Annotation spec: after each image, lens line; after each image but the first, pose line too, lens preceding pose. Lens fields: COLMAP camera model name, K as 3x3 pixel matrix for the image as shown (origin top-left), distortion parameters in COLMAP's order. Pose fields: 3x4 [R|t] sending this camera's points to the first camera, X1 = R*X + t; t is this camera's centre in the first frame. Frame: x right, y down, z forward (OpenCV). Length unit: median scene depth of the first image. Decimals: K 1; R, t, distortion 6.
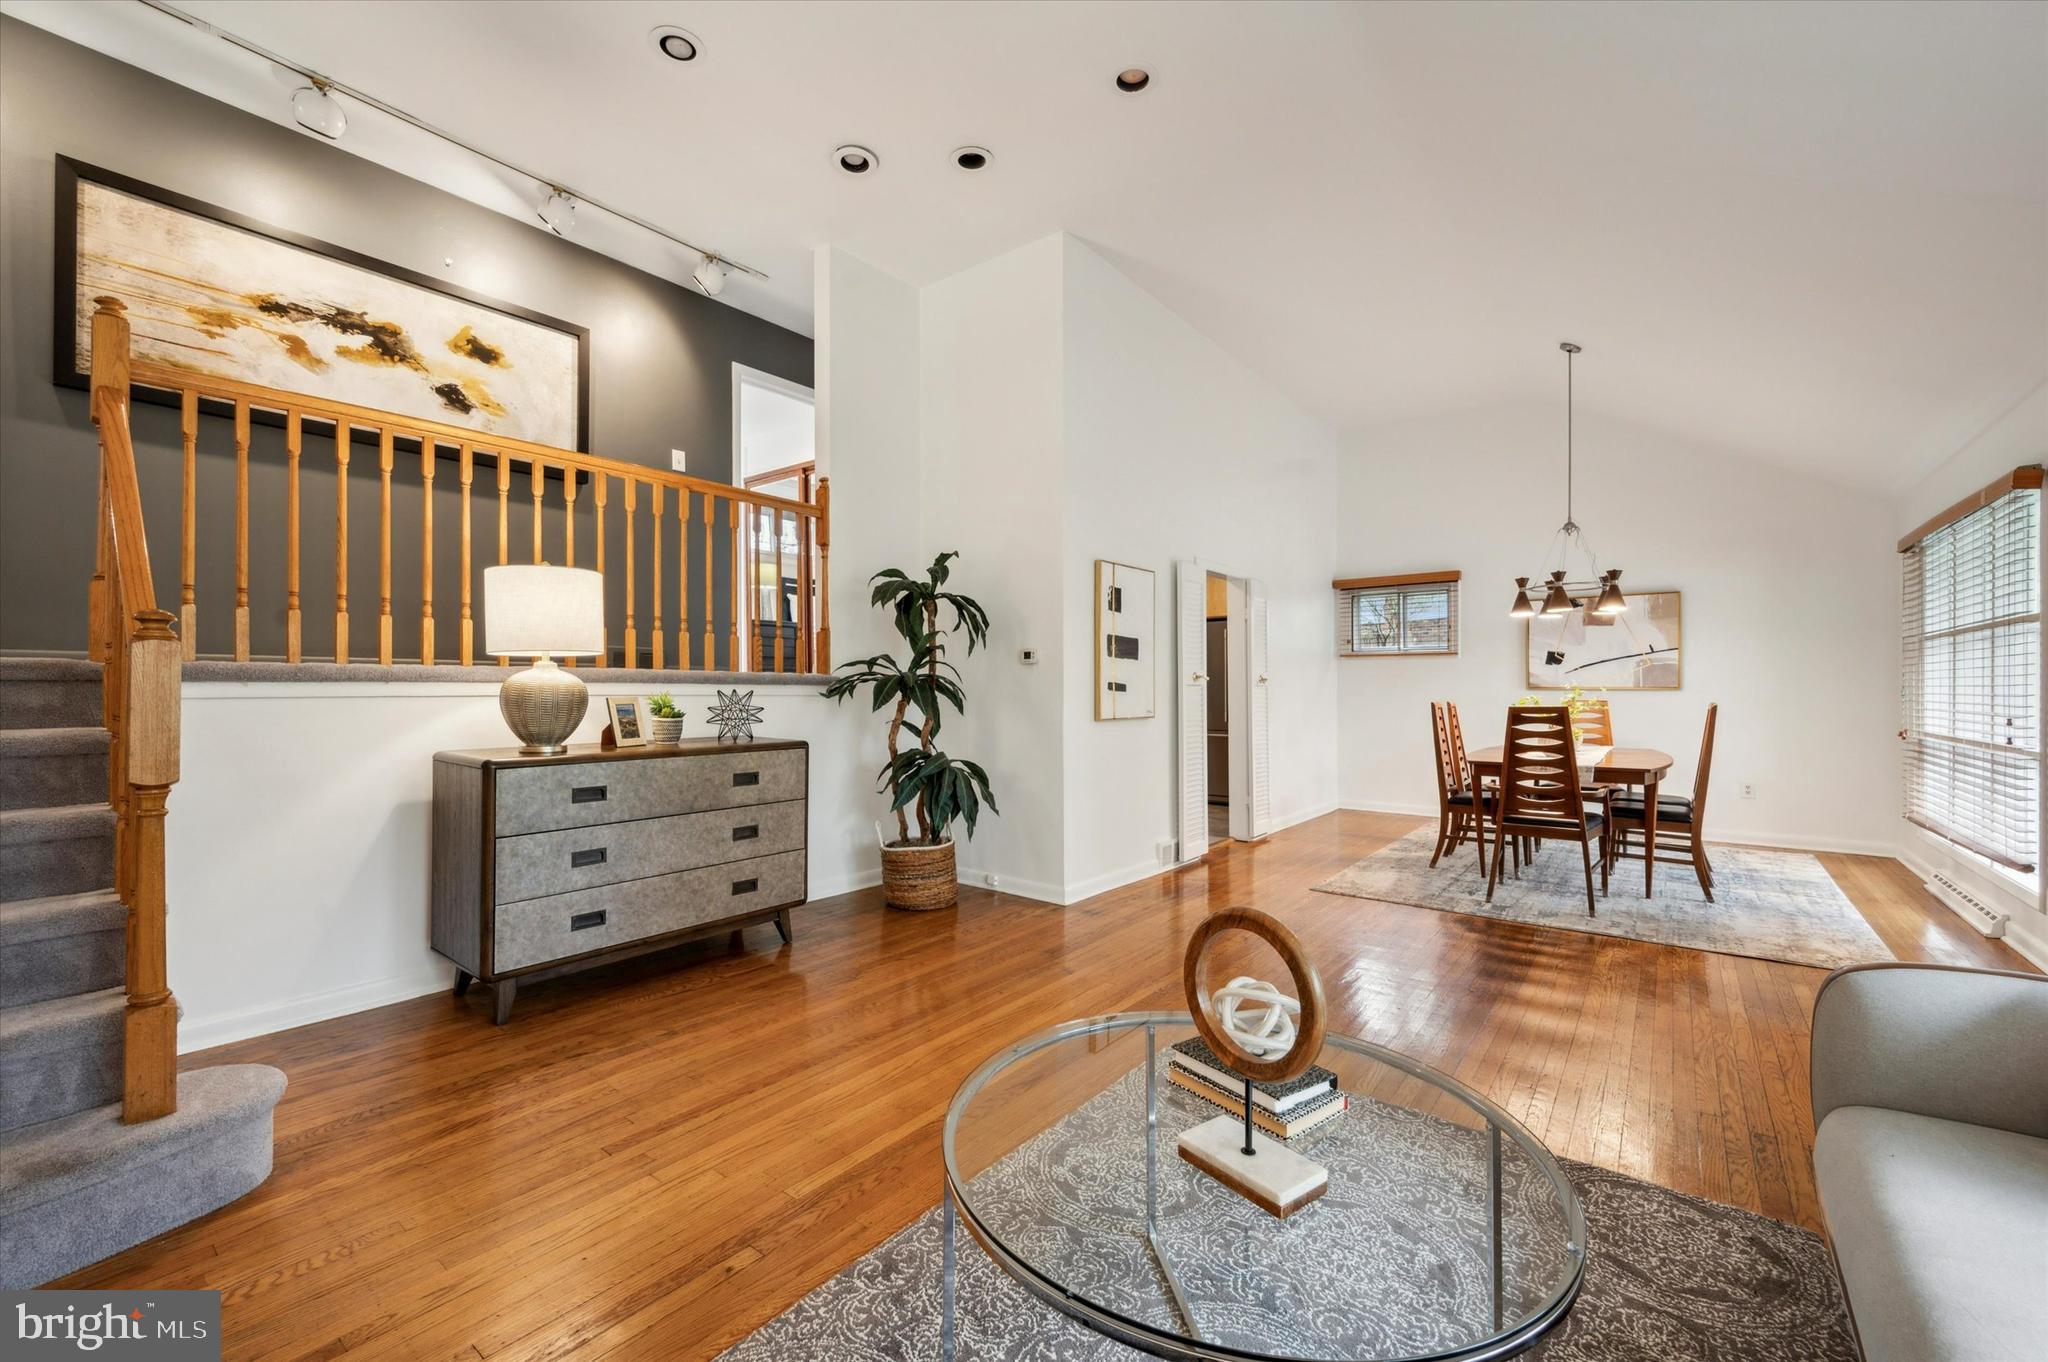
lens RADIAL K [[823.5, 0, 1024.0], [0, 823.5, 681.0], [0, 0, 1]] dist [0.000708, 0.000062]
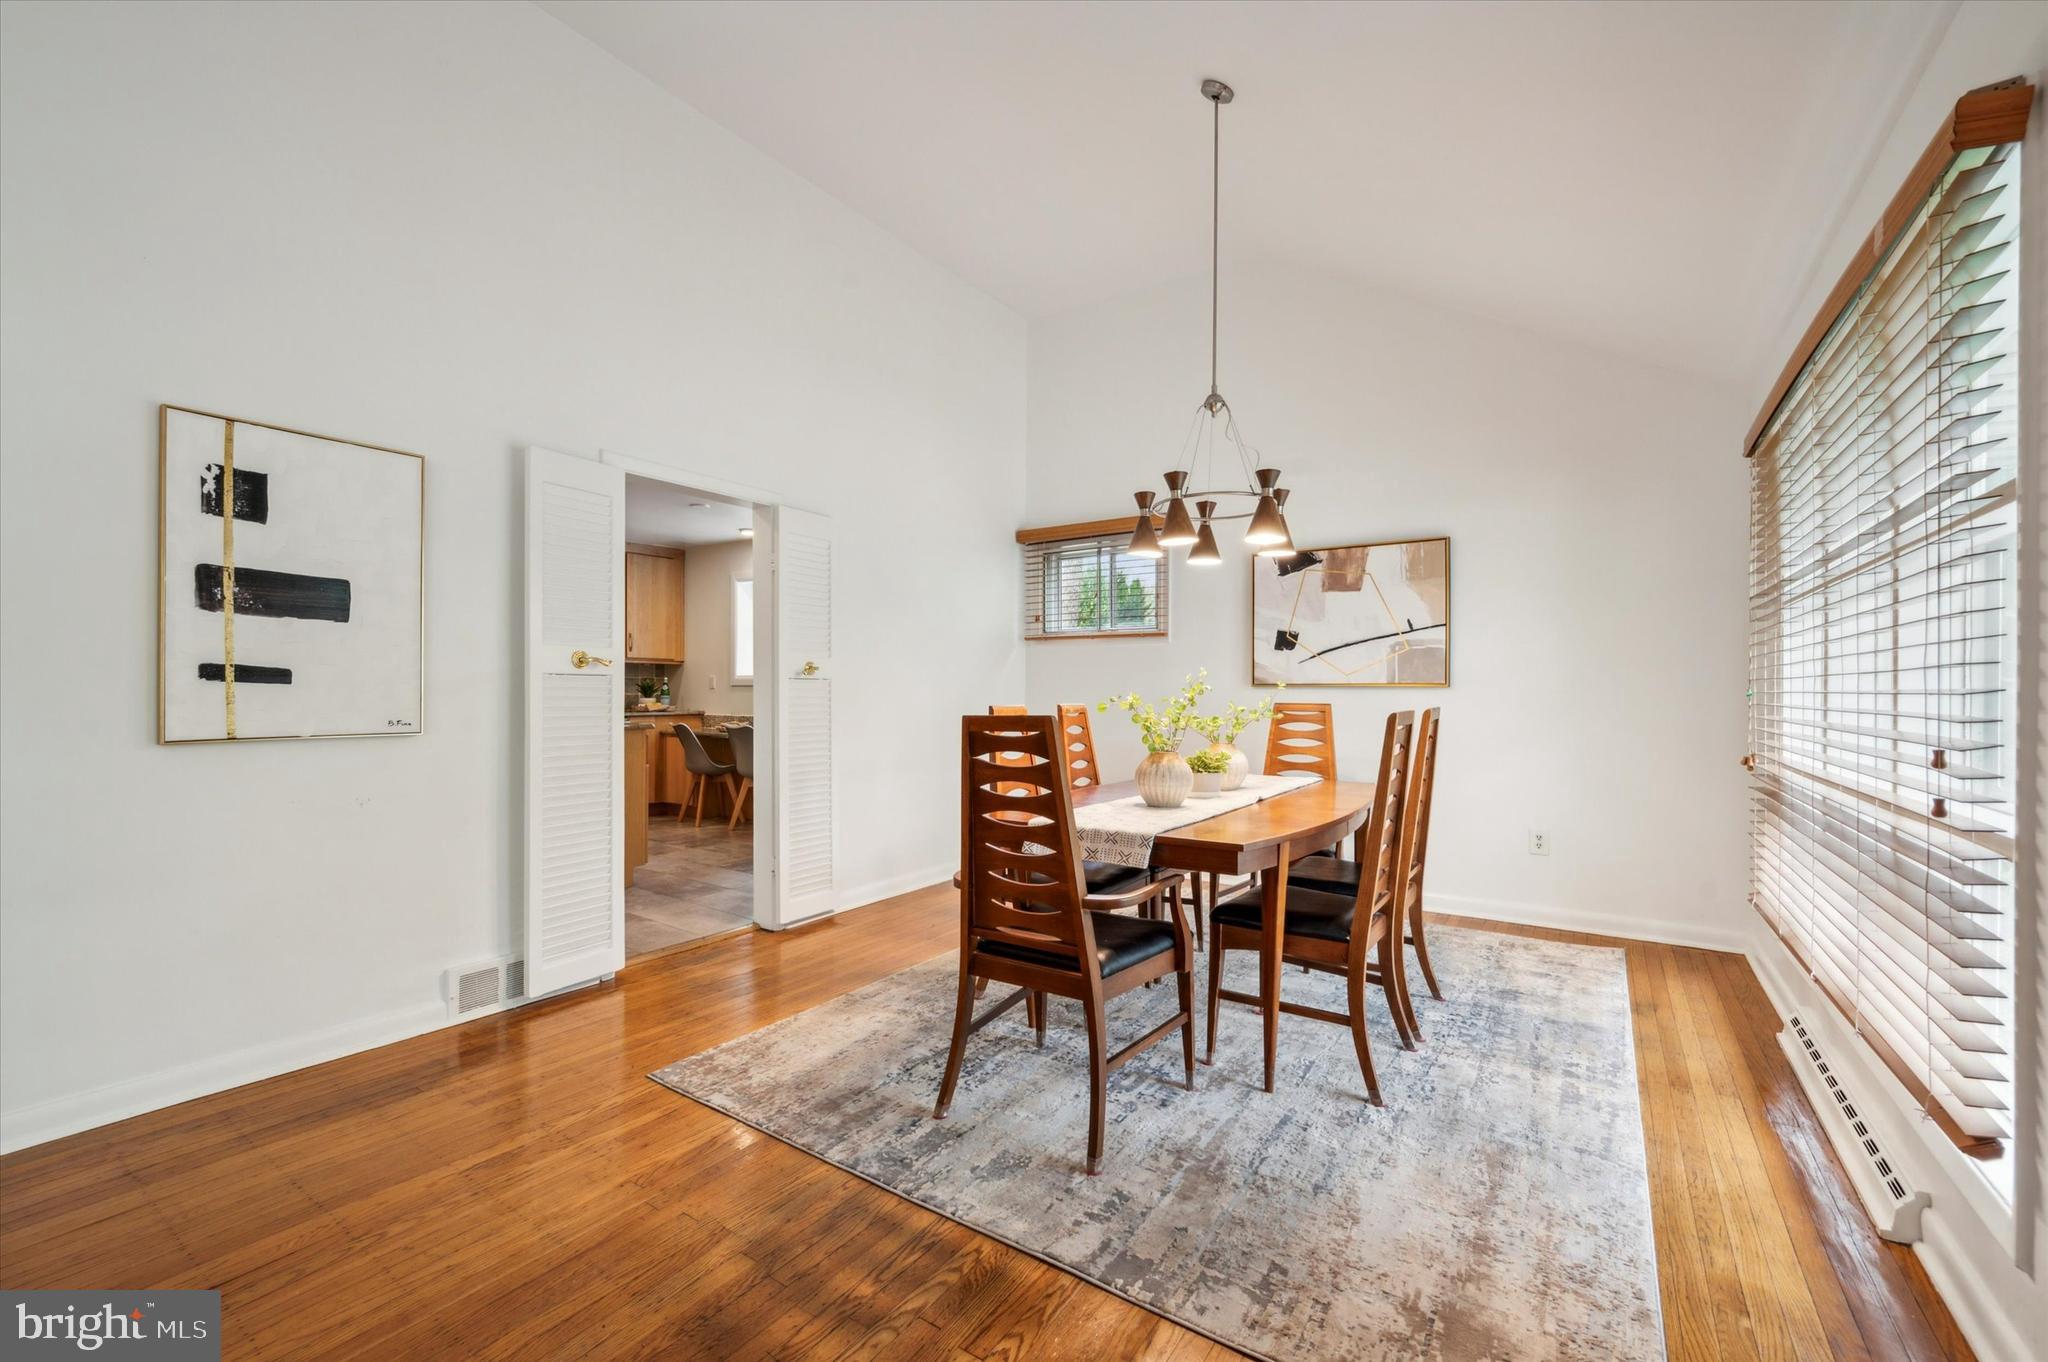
lens RADIAL K [[849.2, 0, 1019.3], [0, 849.2, 685.7], [0, 0, 1]] dist [0.001729, 0.000417]
pose [[0.997184, 0.003105, 0.074928, 0.621110], [-0.003324, 0.999991, 0.002790, 0.013188], [-0.074919, -0.003031, 0.997185, 0.536447]]
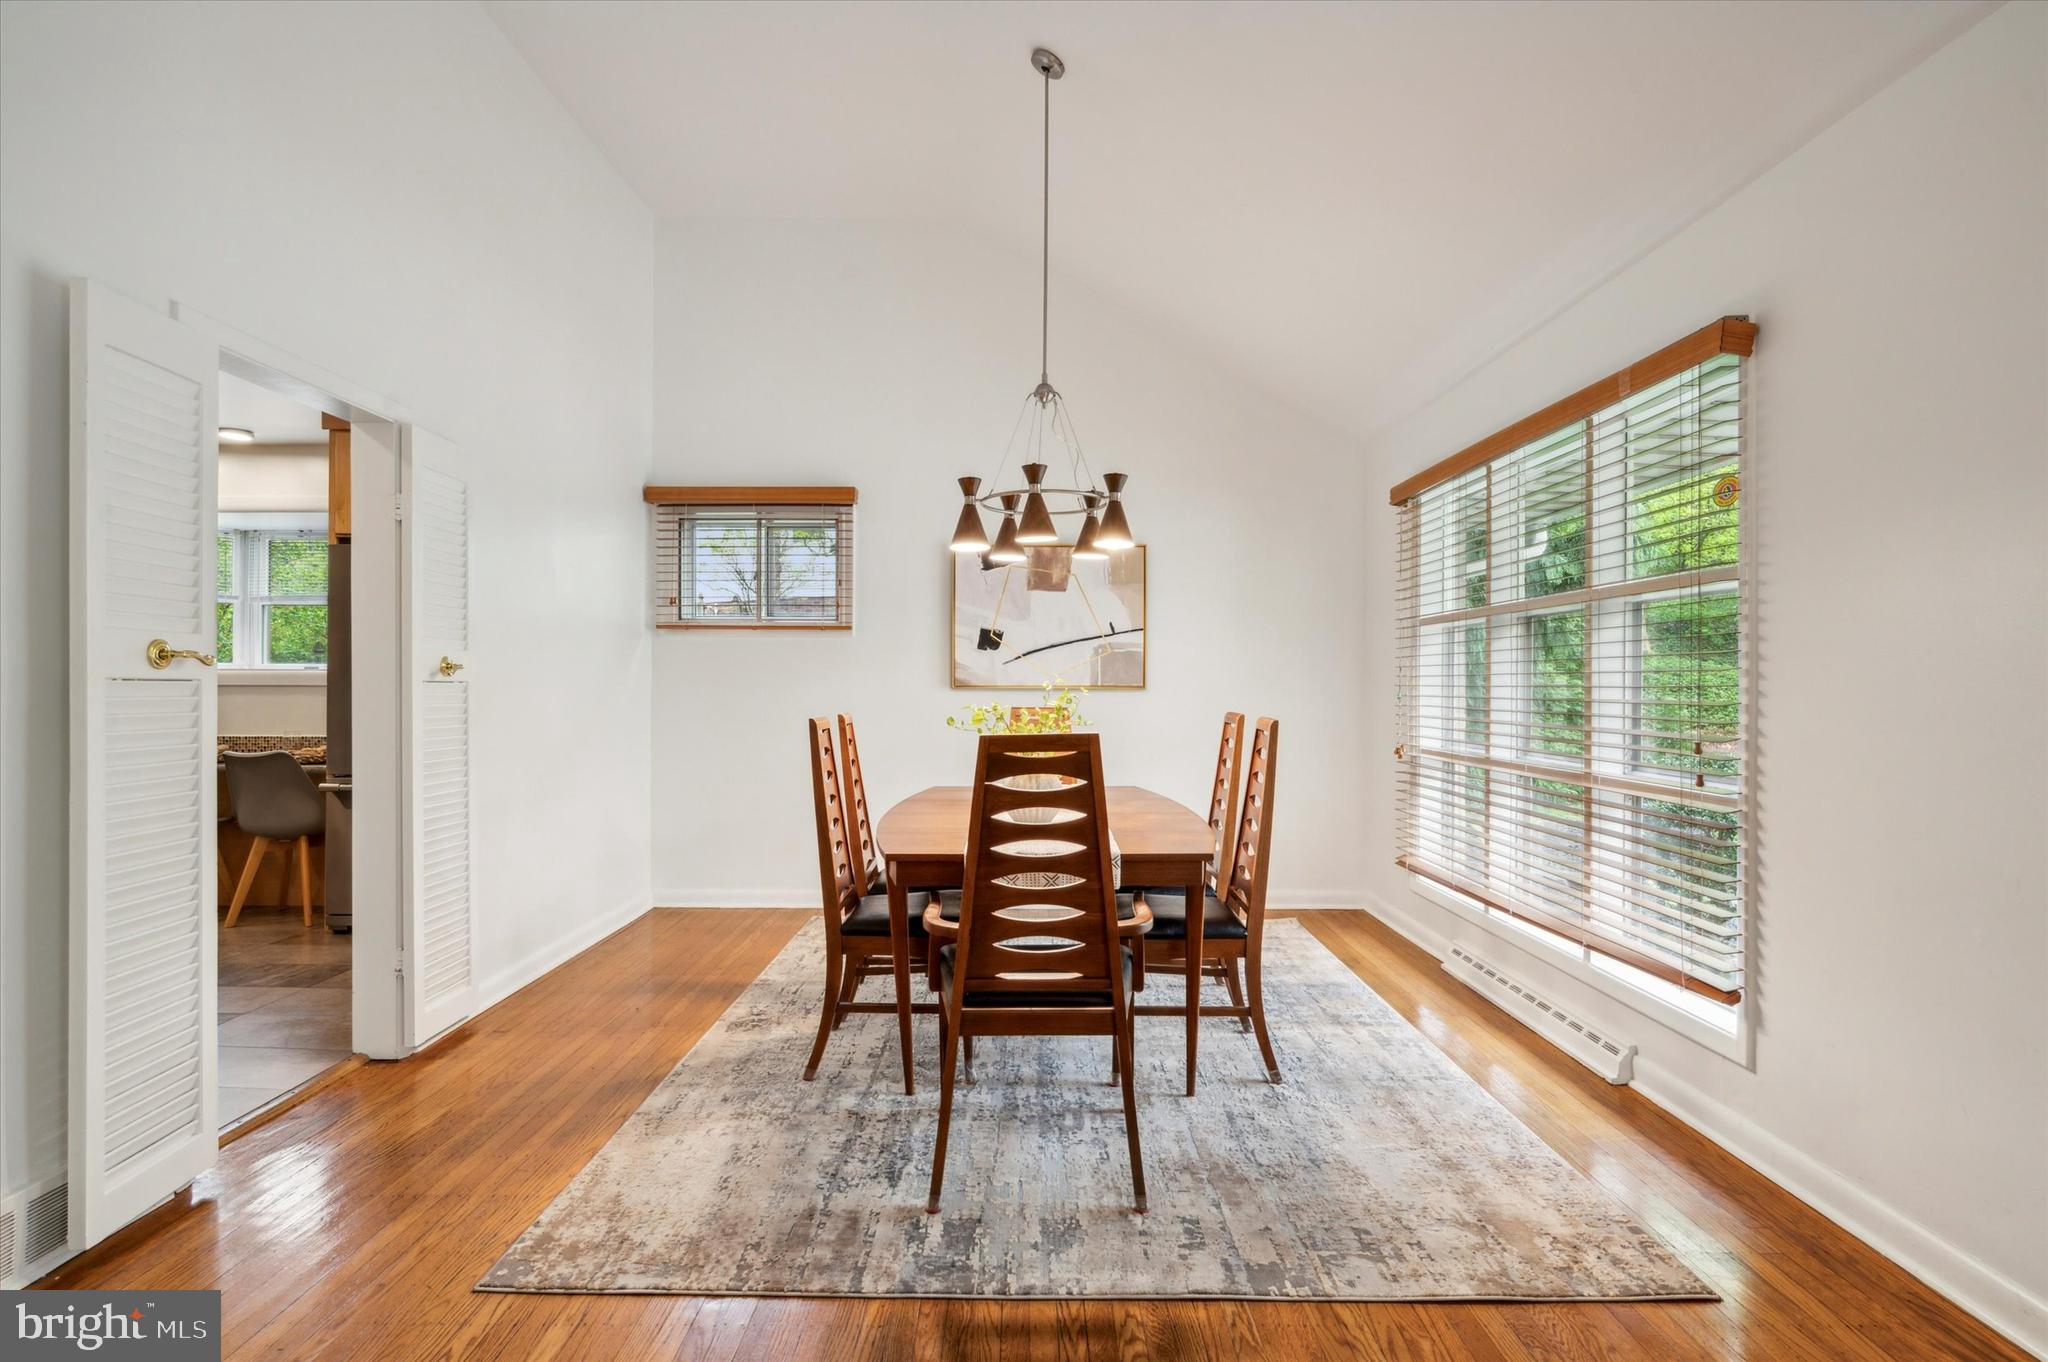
lens RADIAL K [[1009.9, 0, 1024.8], [0, 1009.9, 678.3], [0, 0, 1]] dist [0.000028, -0.000639]
pose [[0.784941, 0.004738, 0.619552, 0.309167], [-0.006605, 0.999978, 0.000721, 0.001991], [-0.619535, -0.004658, 0.784955, 0.623838]]
